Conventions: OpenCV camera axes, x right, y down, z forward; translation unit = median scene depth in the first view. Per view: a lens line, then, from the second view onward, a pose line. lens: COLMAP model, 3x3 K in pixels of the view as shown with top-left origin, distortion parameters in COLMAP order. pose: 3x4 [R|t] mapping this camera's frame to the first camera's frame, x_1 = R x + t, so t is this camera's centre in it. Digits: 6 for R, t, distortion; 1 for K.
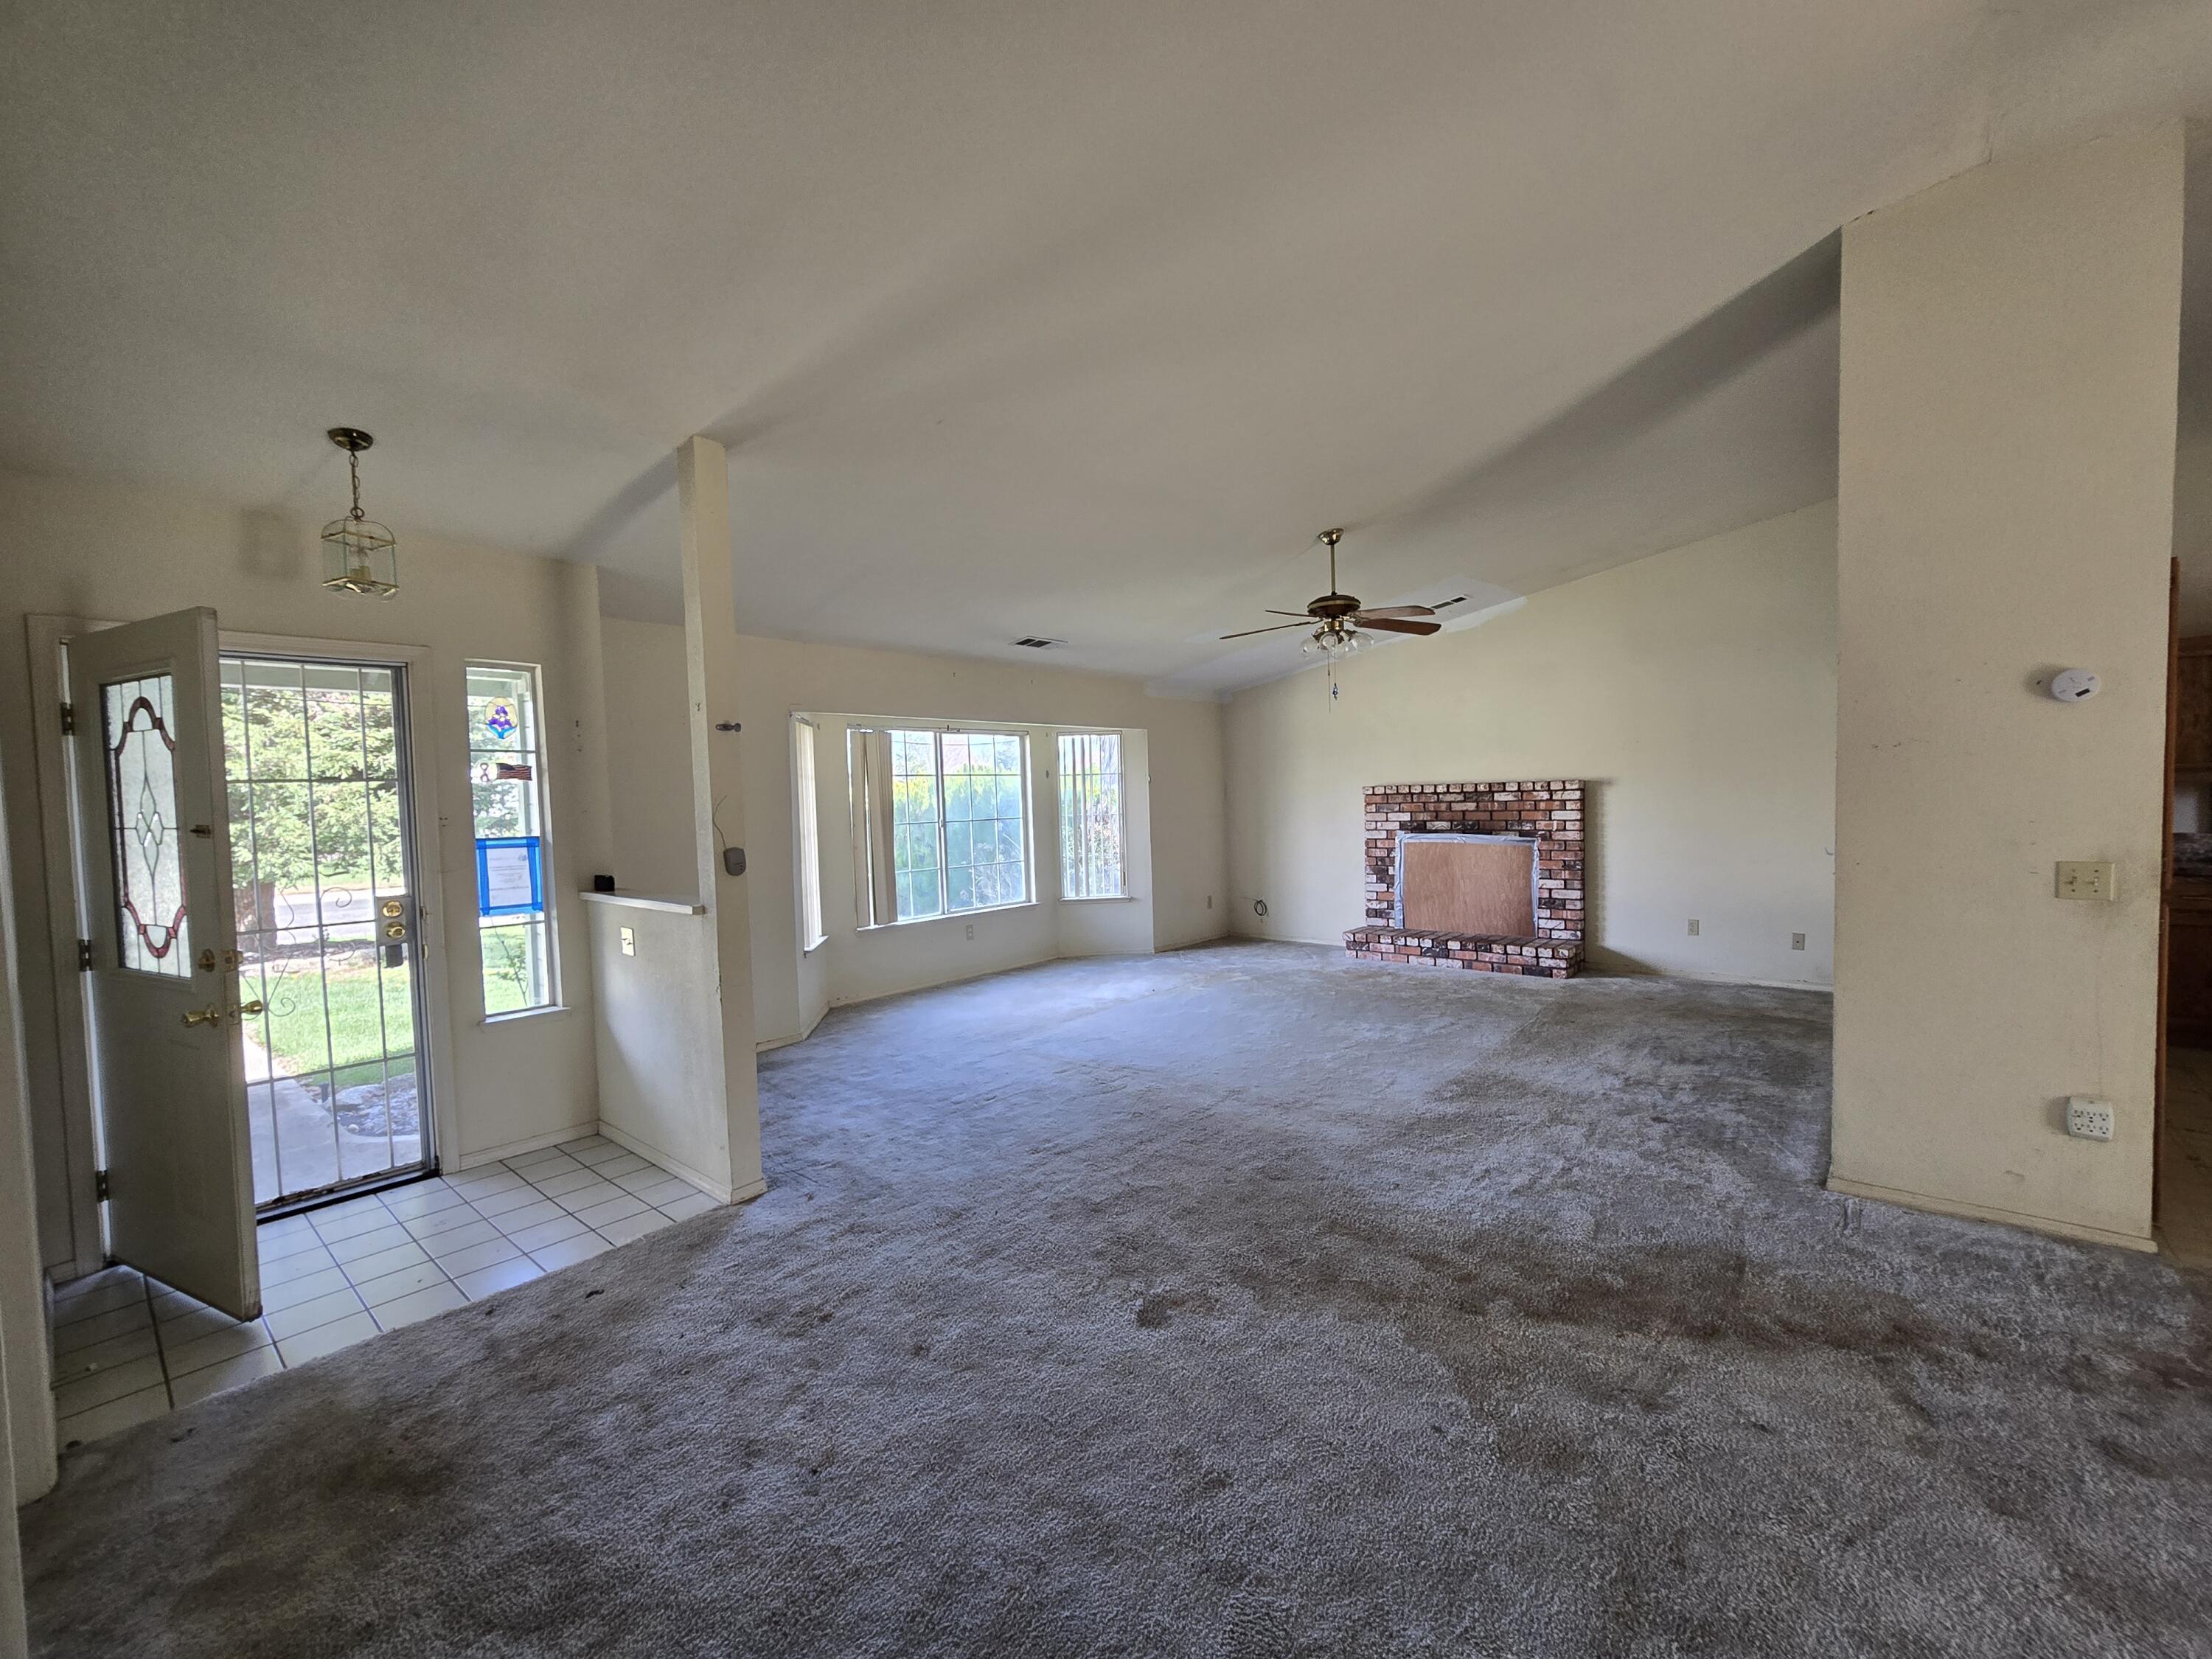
lens RADIAL K [[919.1, 0, 1098.6], [0, 919.1, 841.4], [0, 0, 1]] dist [-0.001404, 0.000175]
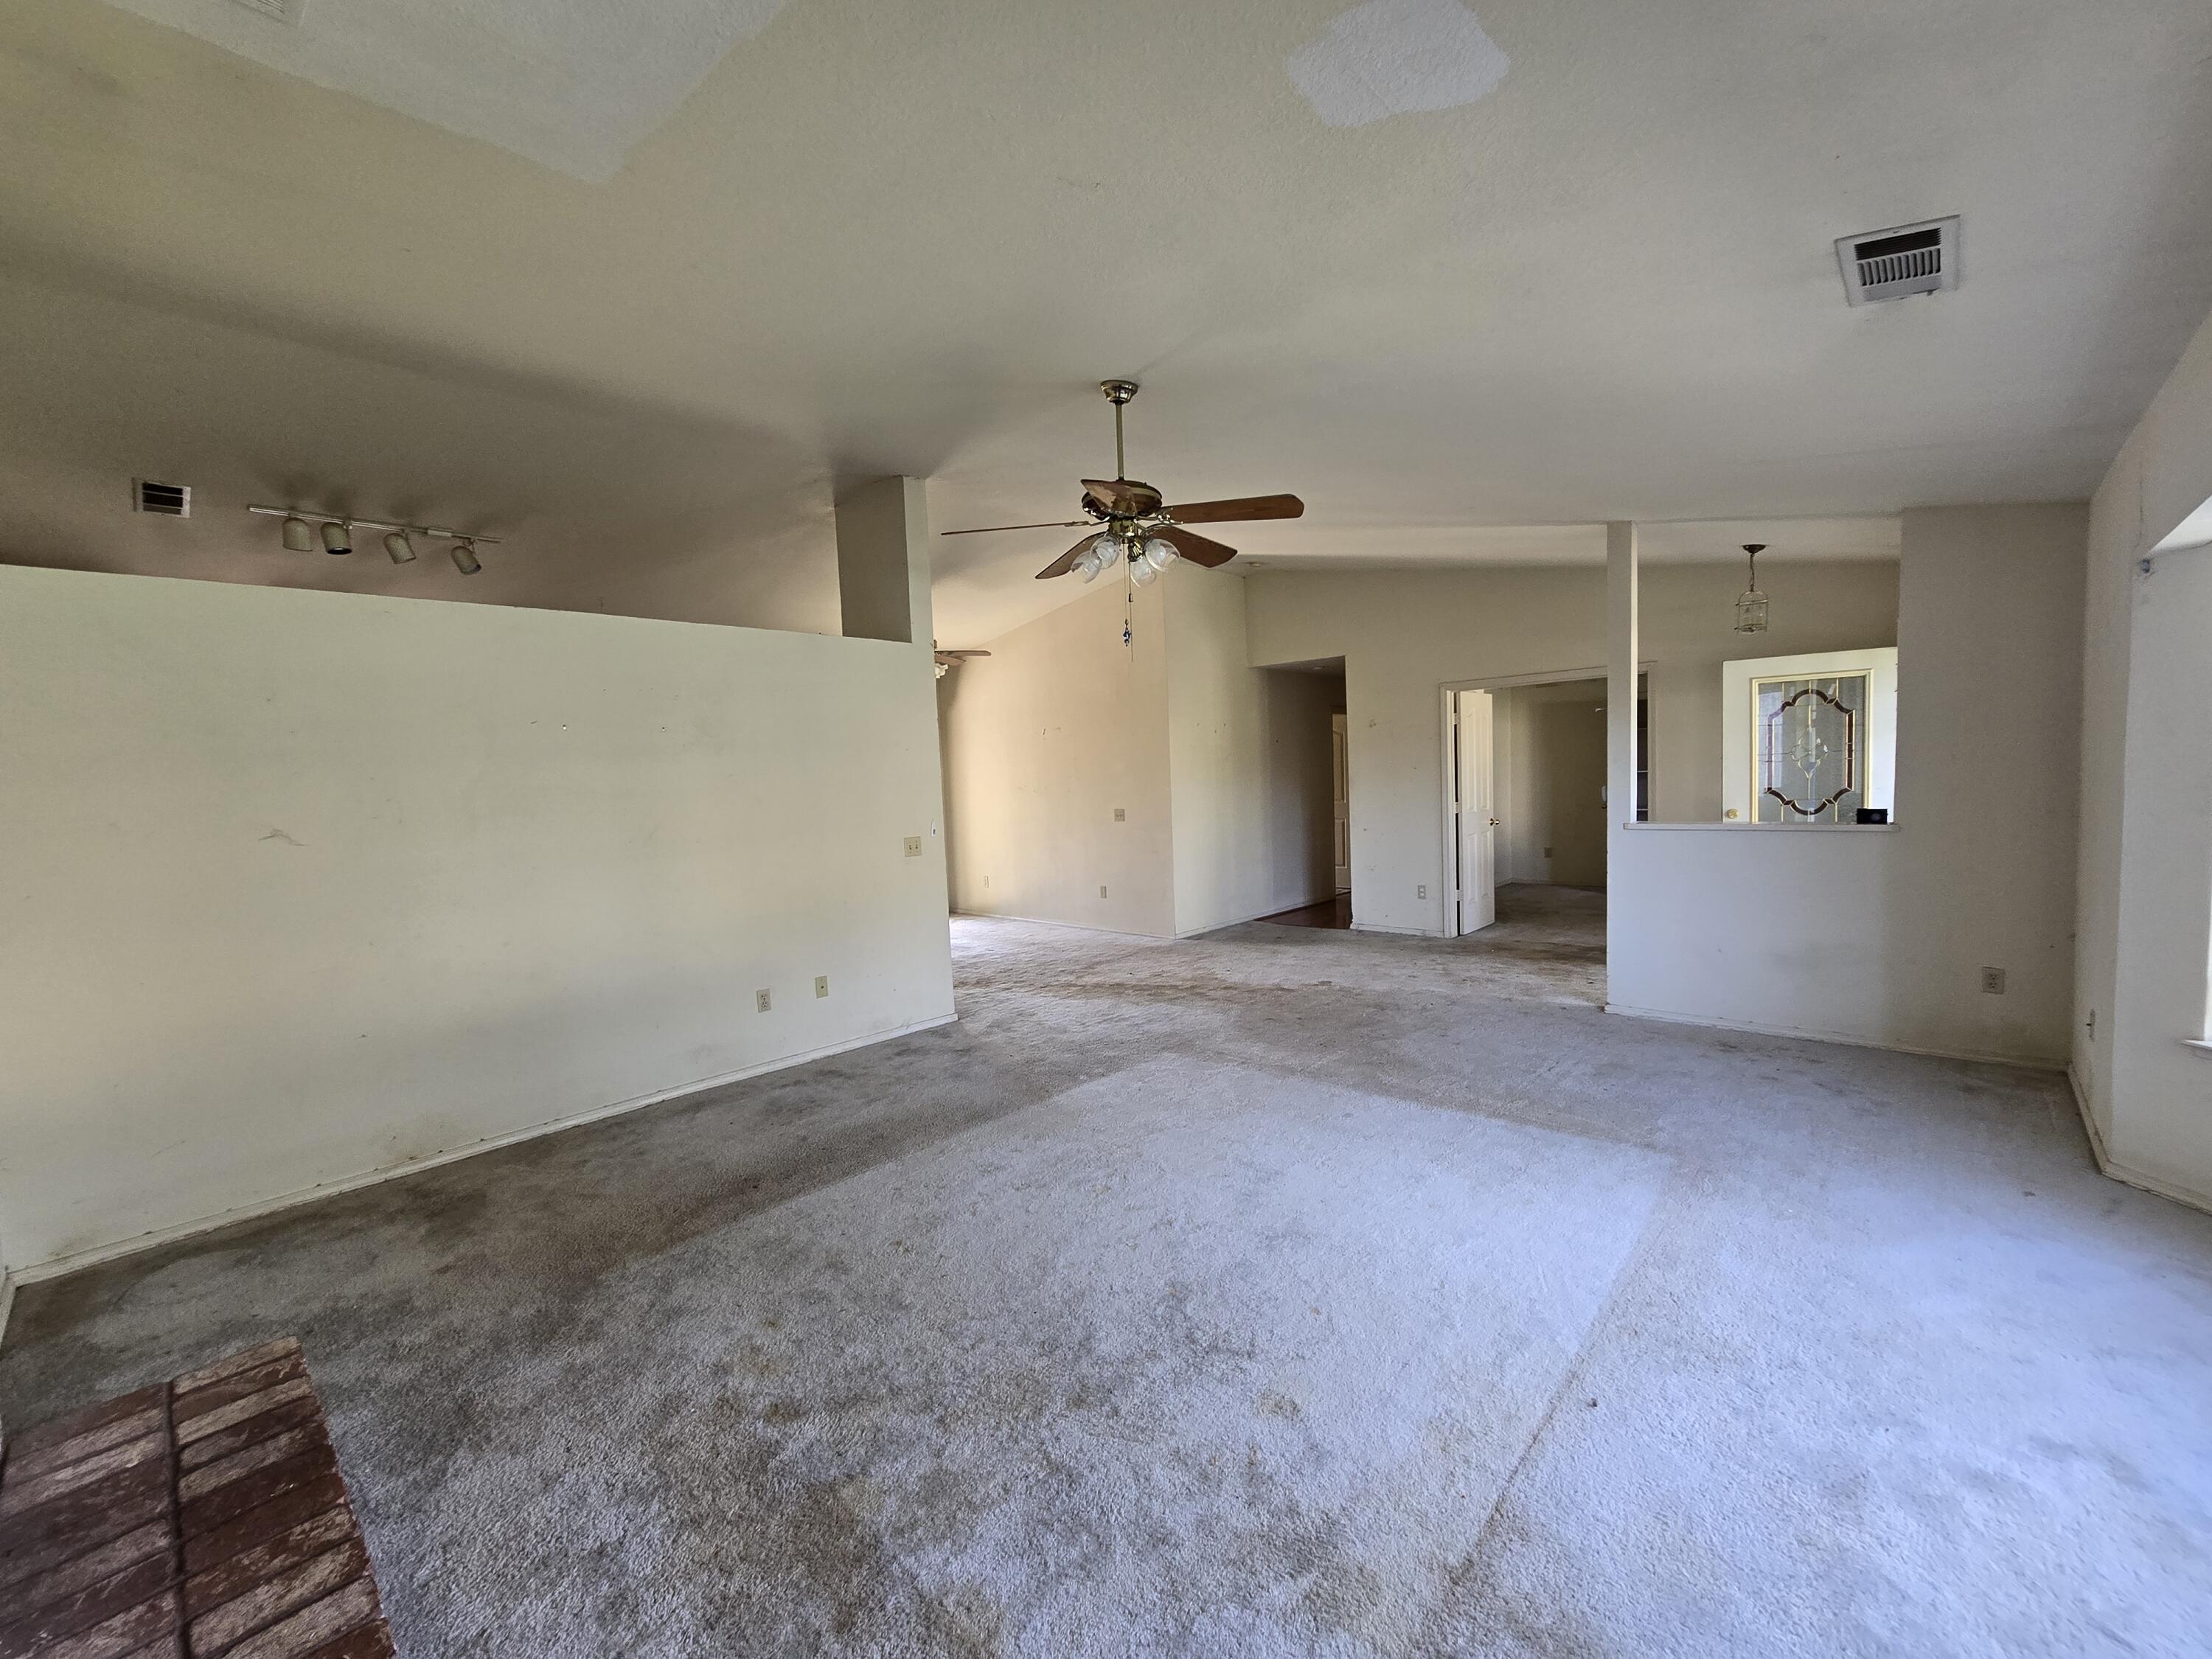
lens RADIAL K [[919.1, 0, 1098.6], [0, 919.1, 841.4], [0, 0, 1]] dist [-0.001404, 0.000175]
pose [[-0.996680, 0.067658, 0.045301, 0.301065], [0.072701, 0.989994, 0.120942, -0.113392], [-0.036666, 0.123834, -0.991625, 1.956537]]
